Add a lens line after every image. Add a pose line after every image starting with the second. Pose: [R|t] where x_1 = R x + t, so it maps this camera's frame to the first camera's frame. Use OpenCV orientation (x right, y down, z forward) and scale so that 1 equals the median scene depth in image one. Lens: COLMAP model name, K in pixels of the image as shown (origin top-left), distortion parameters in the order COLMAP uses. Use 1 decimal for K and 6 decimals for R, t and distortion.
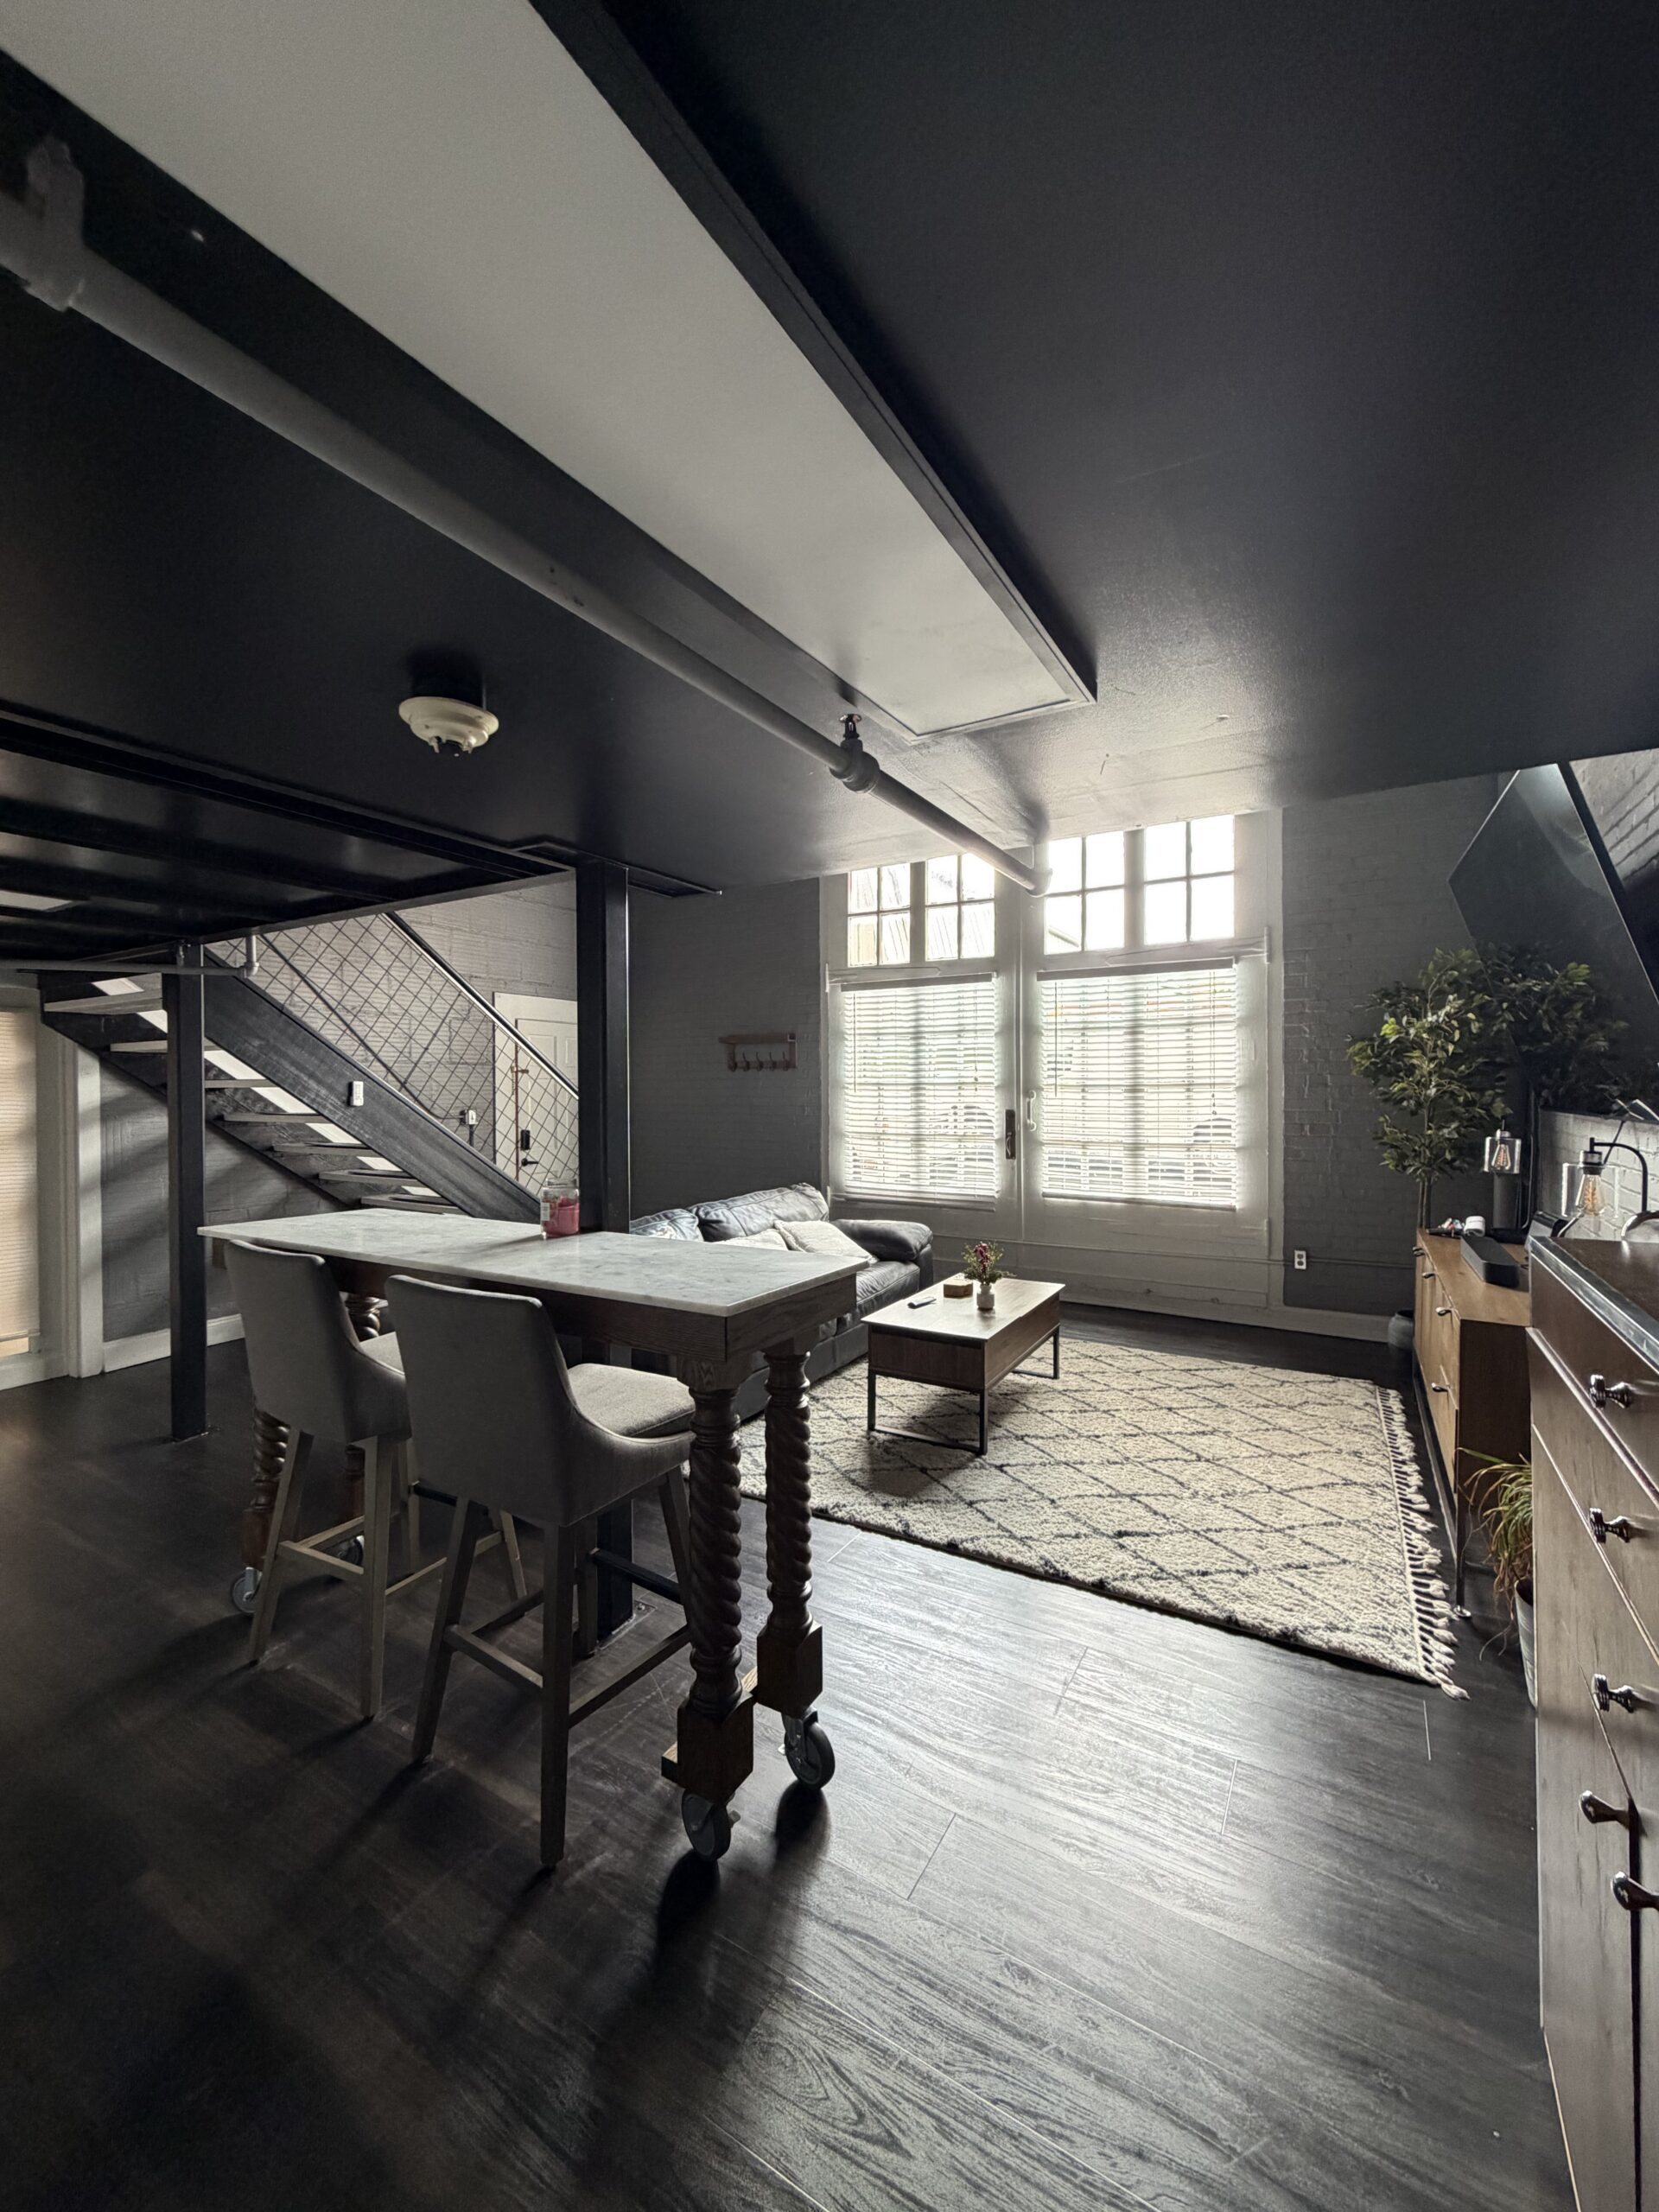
lens RADIAL K [[875.5, 0, 824.4], [0, 875.5, 1098.6], [0, 0, 1]] dist [0.000876, -0.000557]
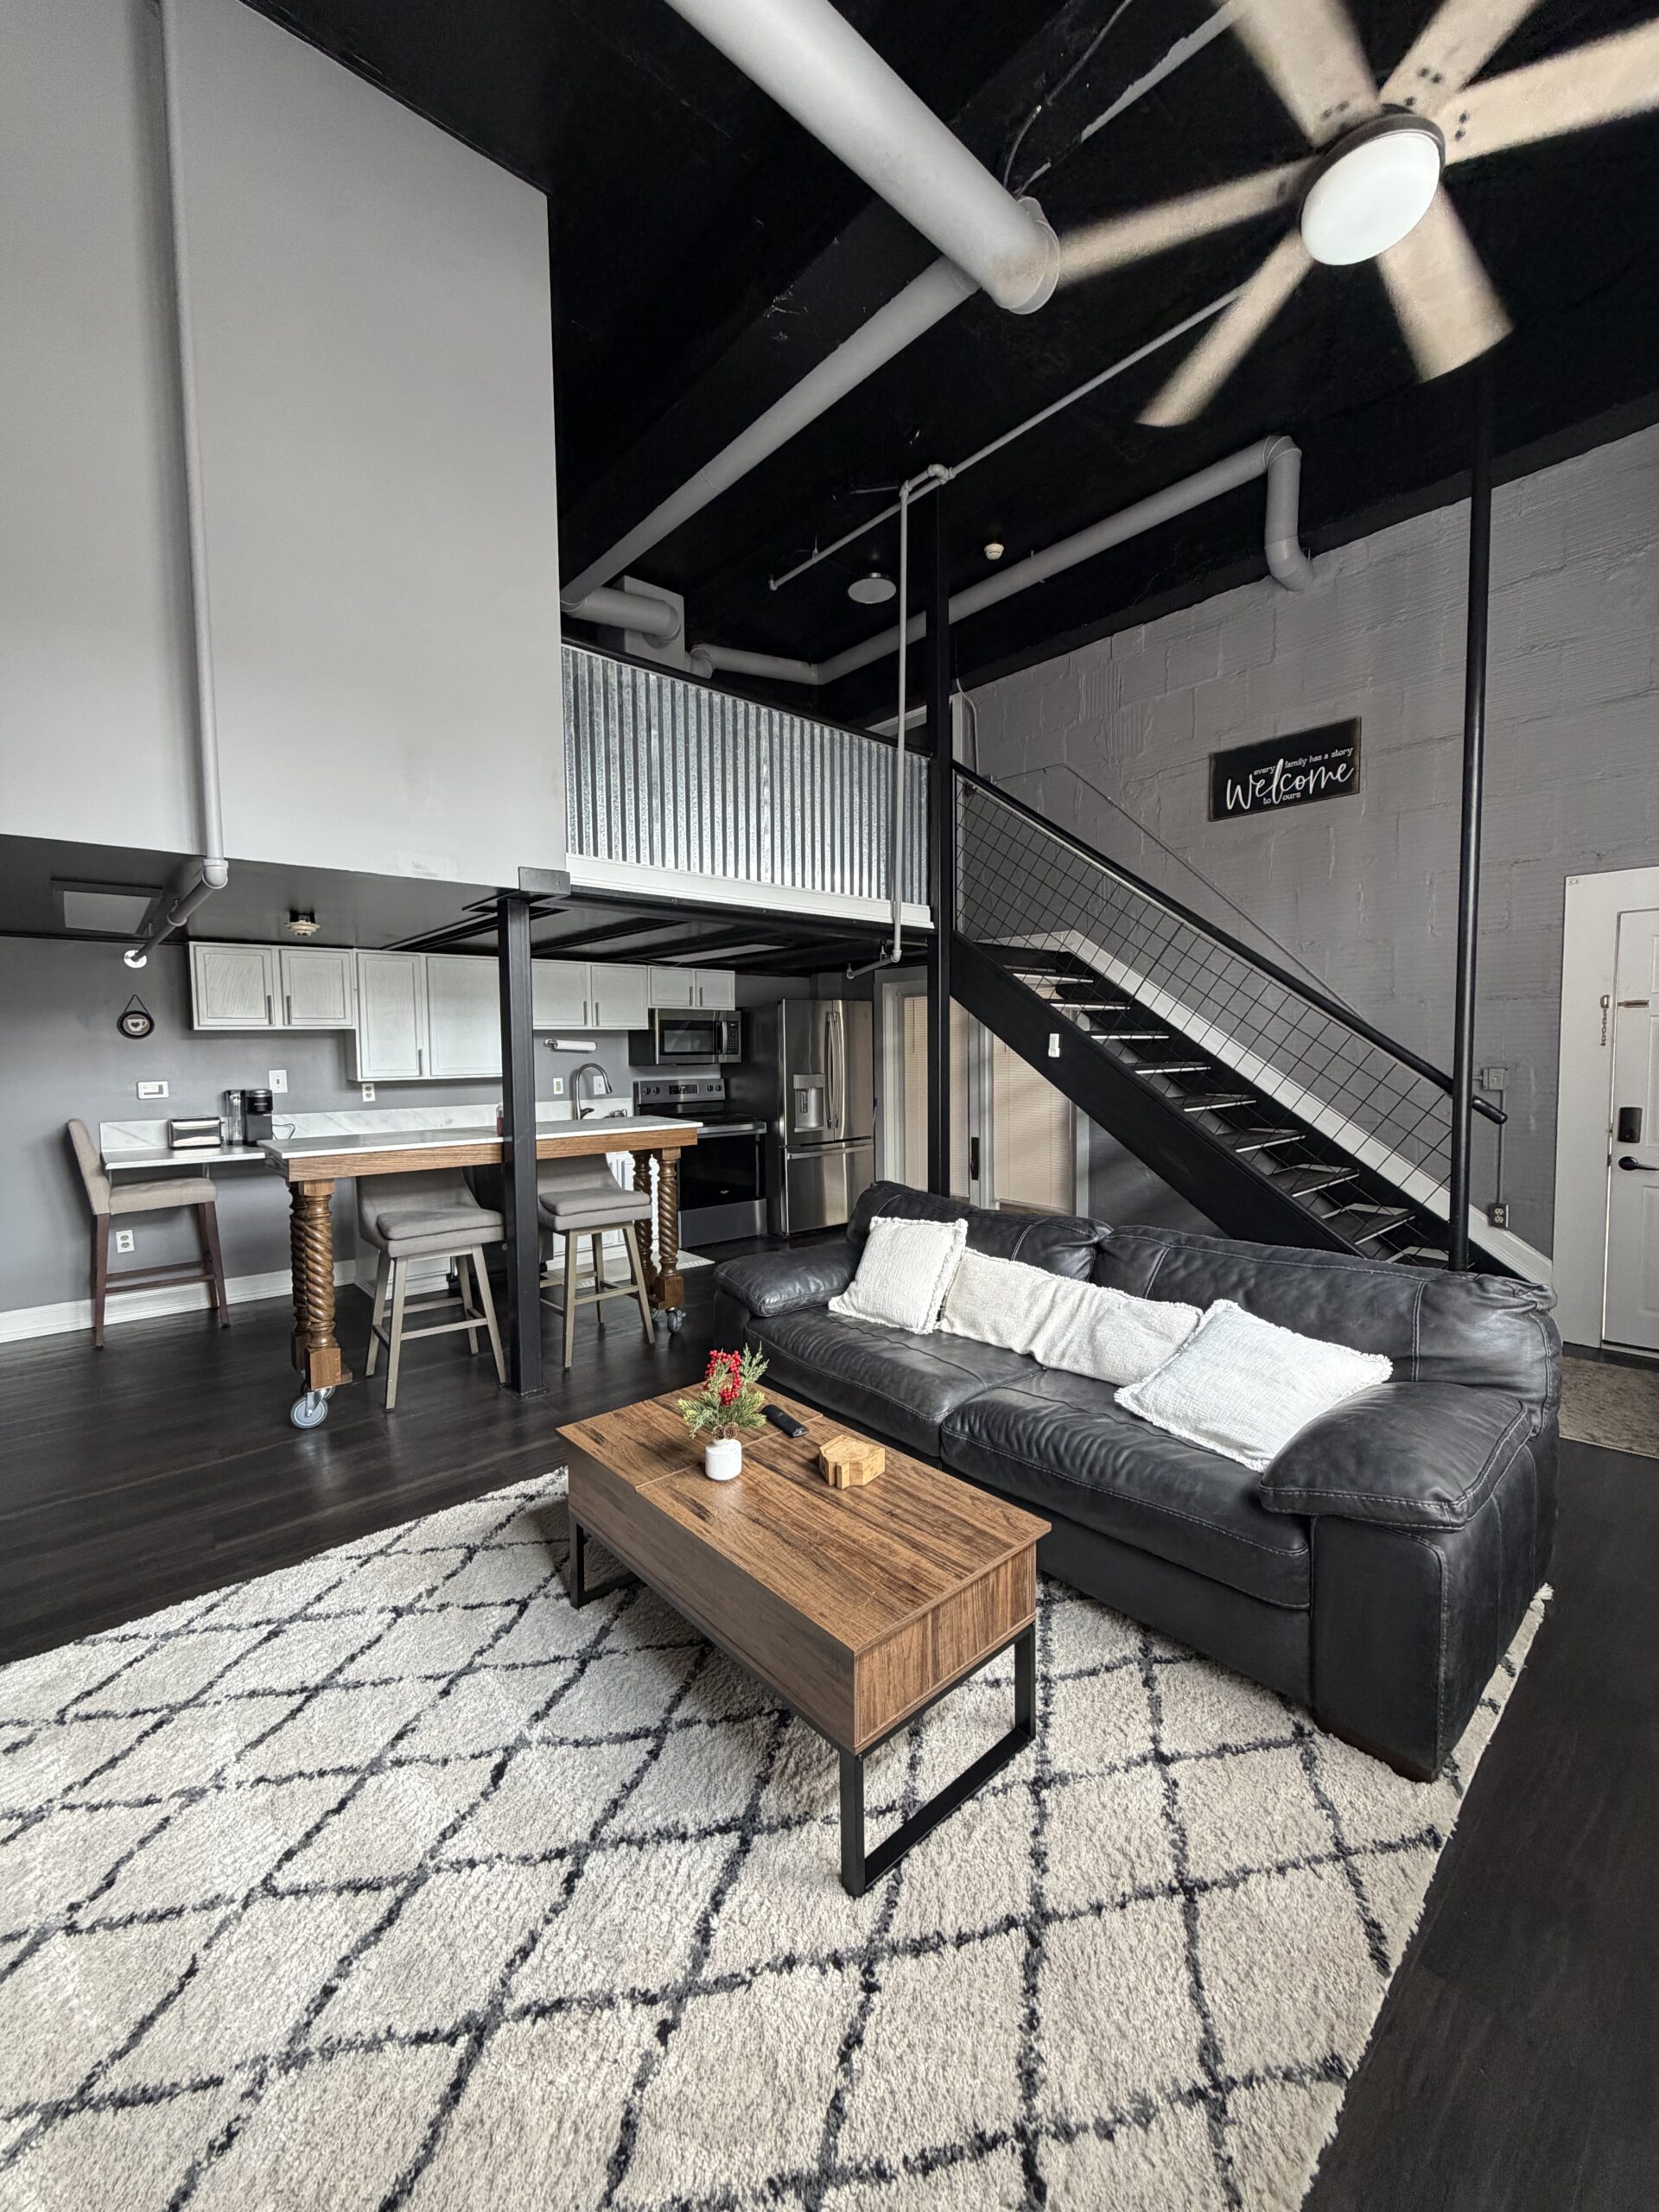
lens RADIAL K [[875.5, 0, 828.1], [0, 875.5, 1098.5], [0, 0, 1]] dist [0.000876, -0.000557]
pose [[-0.307523, 0.065297, -0.949298, 0.735712], [0.001910, 0.997683, 0.068006, -0.018931], [0.951539, 0.019100, -0.306935, 1.400214]]
